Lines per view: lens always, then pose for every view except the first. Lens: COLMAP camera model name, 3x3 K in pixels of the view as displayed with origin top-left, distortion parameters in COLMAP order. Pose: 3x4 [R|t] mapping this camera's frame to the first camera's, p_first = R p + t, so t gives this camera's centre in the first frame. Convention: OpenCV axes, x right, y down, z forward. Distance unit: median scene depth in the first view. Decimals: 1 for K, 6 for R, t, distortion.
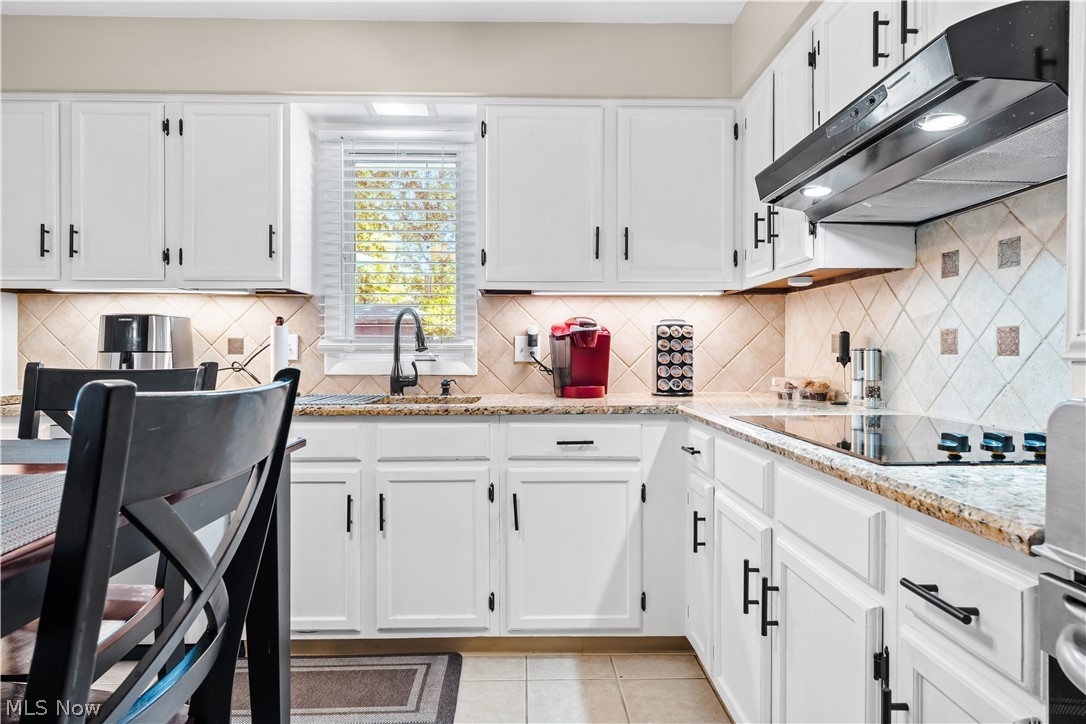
lens RADIAL K [[637.9, 0, 543.0], [0, 637.9, 362.0], [0, 0, 1]] dist [-0.001833, -0.000443]
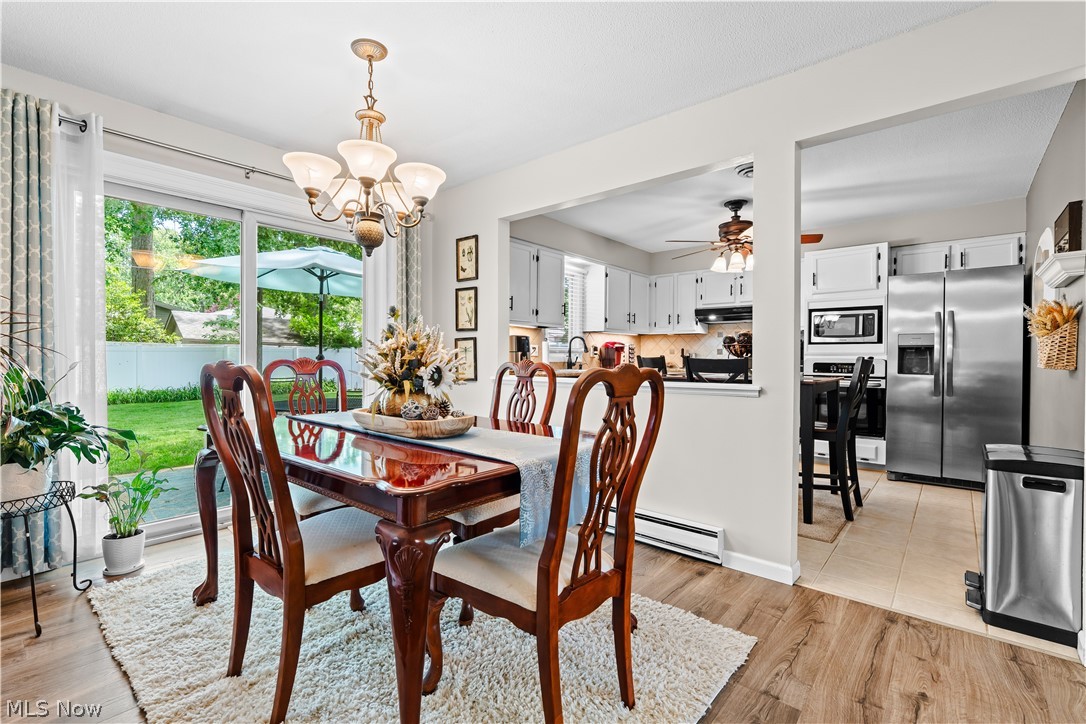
lens RADIAL K [[485.0, 0, 542.6], [0, 485.0, 361.0], [0, 0, 1]] dist [-0.004322, 0.000603]
pose [[0.666799, -0.002602, 0.745233, -2.785923], [0.005730, 0.999982, -0.001635, 0.031567], [-0.745215, 0.005360, 0.666802, -0.348461]]
